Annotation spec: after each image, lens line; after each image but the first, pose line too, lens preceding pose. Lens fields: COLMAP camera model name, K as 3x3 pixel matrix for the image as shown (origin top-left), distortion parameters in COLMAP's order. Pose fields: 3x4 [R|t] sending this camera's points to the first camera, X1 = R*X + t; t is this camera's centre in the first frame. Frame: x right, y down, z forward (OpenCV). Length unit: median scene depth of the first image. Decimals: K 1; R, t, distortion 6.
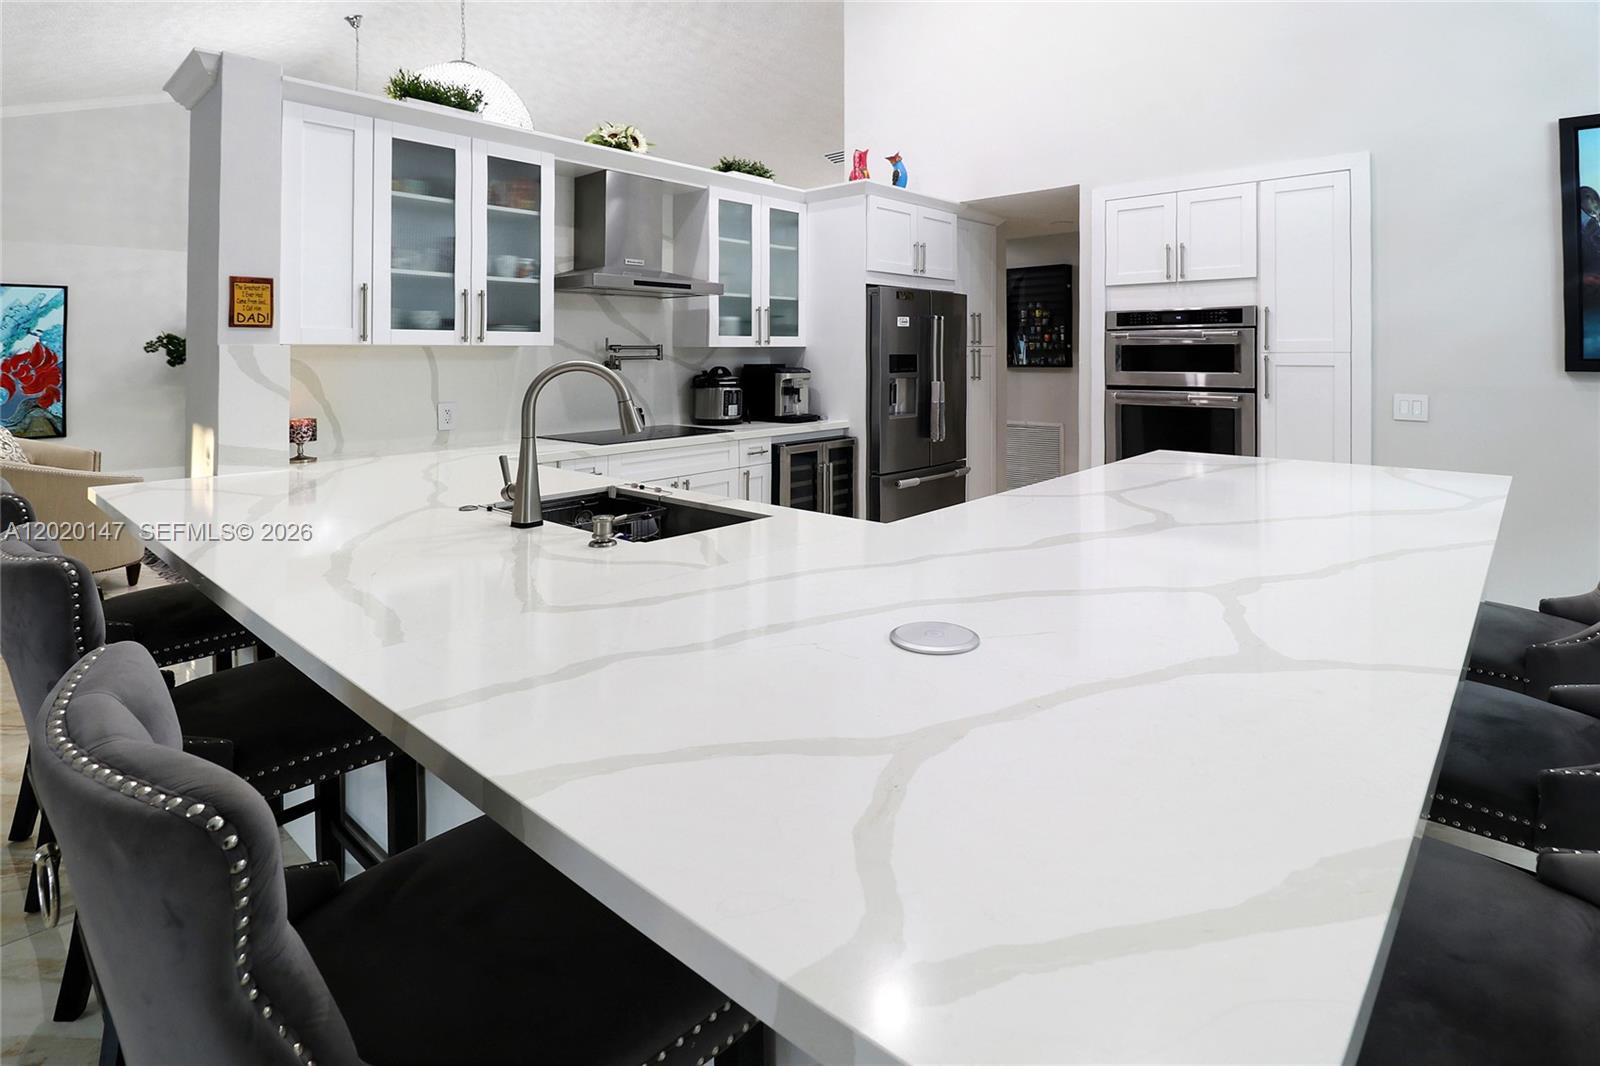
lens RADIAL K [[823.4, 0, 709.2], [0, 823.4, 374.2], [0, 0, 1]] dist [0.003172, 0.000008]
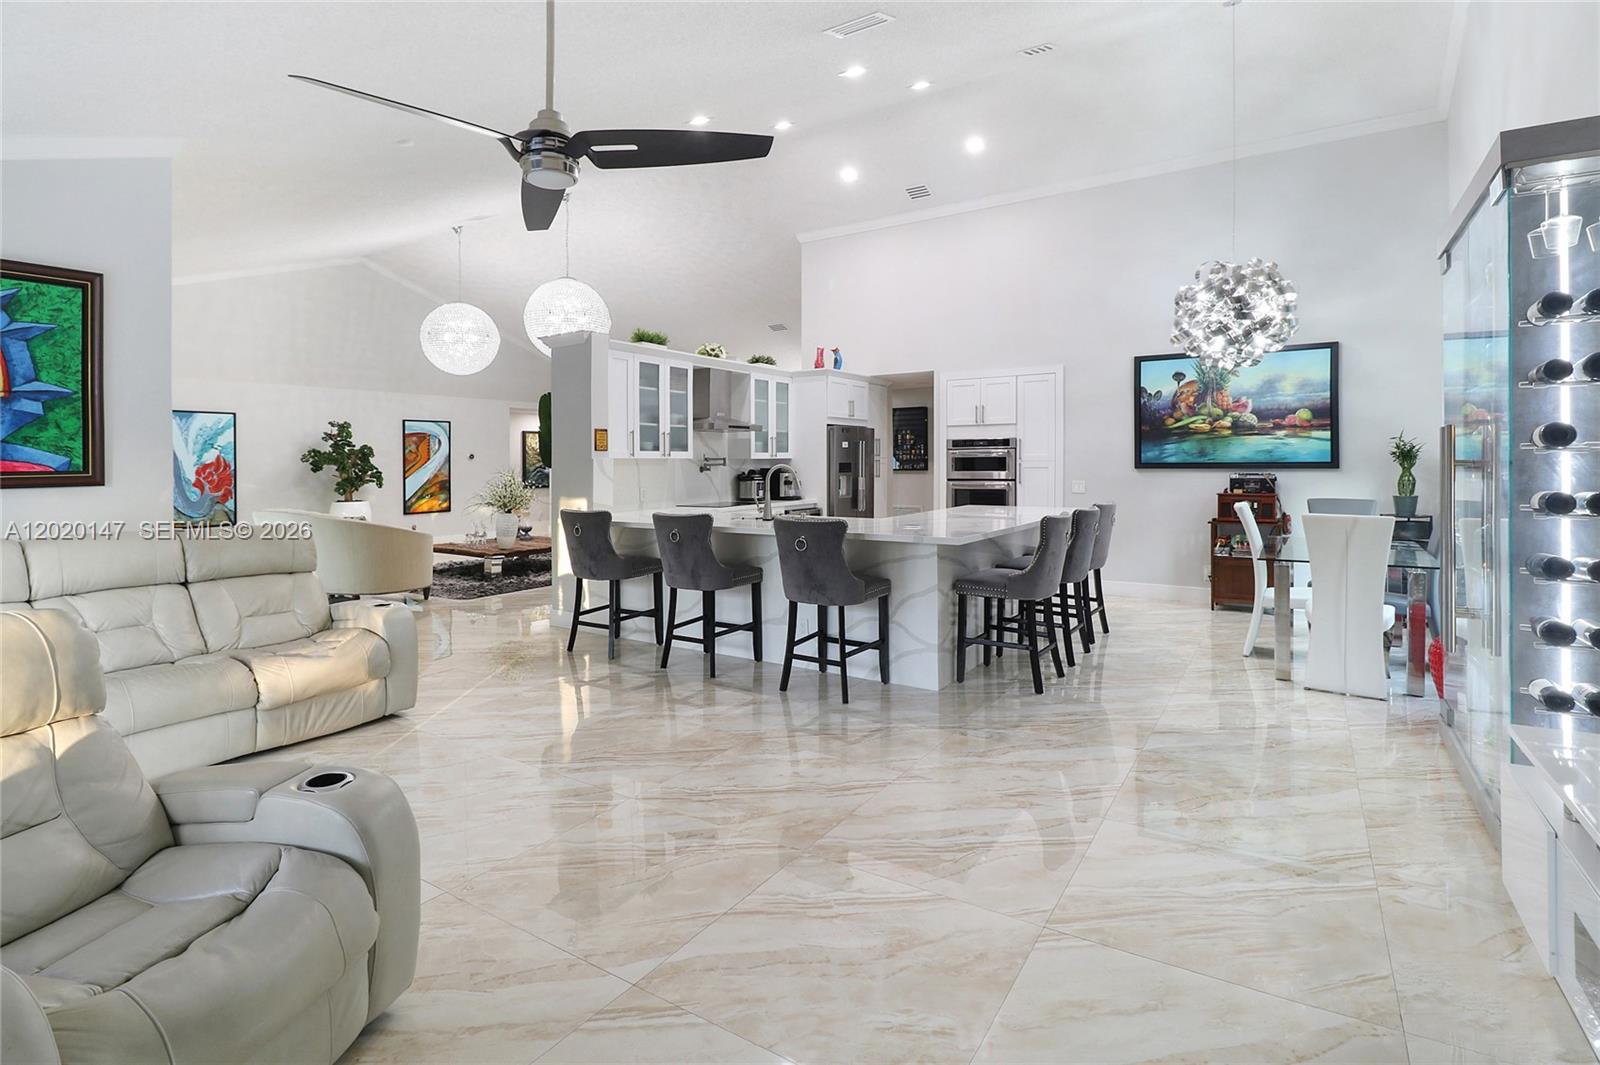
lens RADIAL K [[843.8, 0, 755.5], [0, 843.8, 492.6], [0, 0, 1]] dist [0.017869, -0.000002]
pose [[0.974316, -0.010113, 0.224958, -0.390523], [0.007784, 0.999907, 0.011236, 0.020973], [-0.225051, -0.009197, 0.974304, -0.801838]]
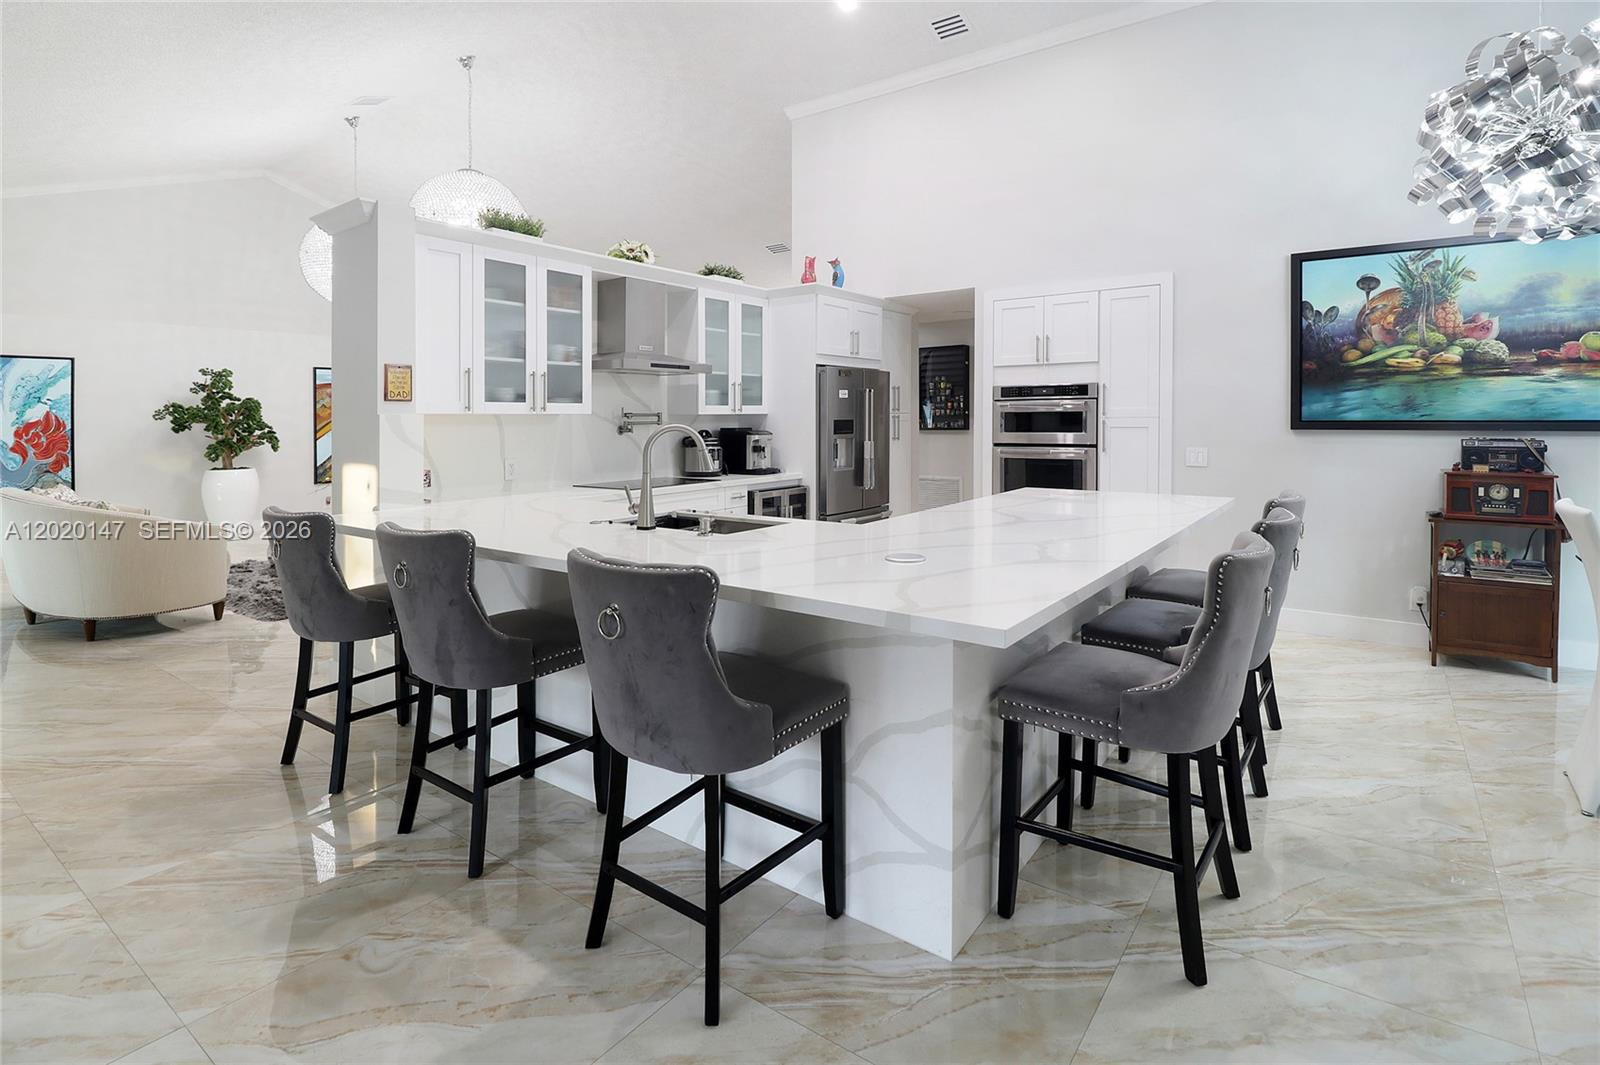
lens RADIAL K [[833.0, 0, 730.1], [0, 833.0, 450.6], [0, 0, 1]] dist [-0.001113, -0.018313]
pose [[0.990826, -0.007932, 0.134909, -0.116606], [0.006163, 0.999890, 0.013520, 0.005493], [-0.135001, -0.012565, 0.990766, -0.261320]]
